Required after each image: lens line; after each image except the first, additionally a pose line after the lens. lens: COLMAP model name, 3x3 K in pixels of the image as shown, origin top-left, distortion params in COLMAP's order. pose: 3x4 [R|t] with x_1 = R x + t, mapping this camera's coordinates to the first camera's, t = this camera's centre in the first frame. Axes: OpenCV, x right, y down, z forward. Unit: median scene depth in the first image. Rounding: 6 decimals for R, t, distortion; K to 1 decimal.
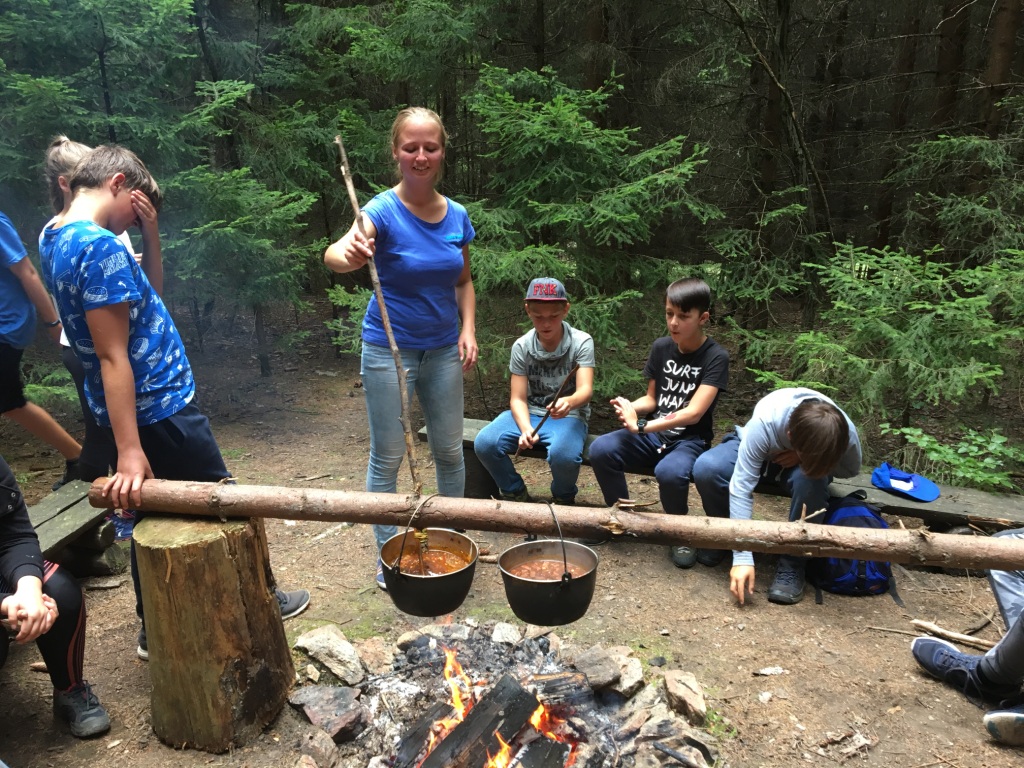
lens RADIAL K [[863.9, 0, 512.0], [0, 863.9, 384.0], [0, 0, 1]] dist [0.051981, -0.088309]
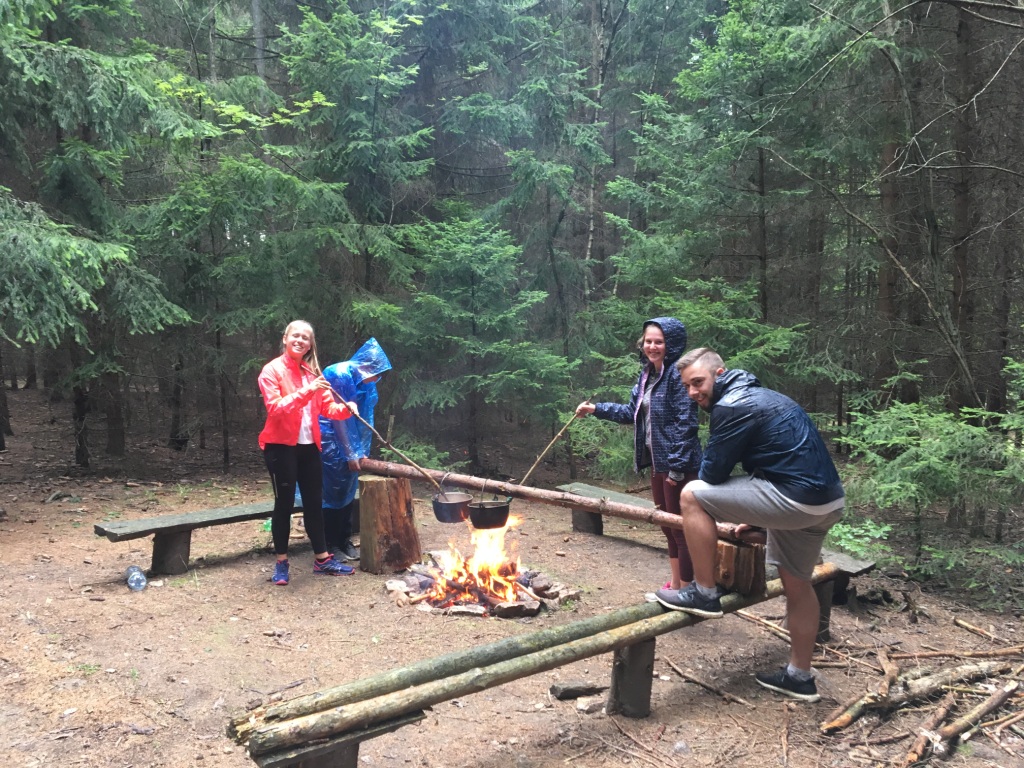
lens RADIAL K [[863.9, 0, 512.0], [0, 863.9, 384.0], [0, 0, 1]] dist [0.051981, -0.088309]
pose [[0.849851, 0.038821, -0.525592, 0.571522], [-0.139158, 0.978419, -0.152743, 0.101389], [0.508320, 0.202949, 0.836913, -0.434713]]
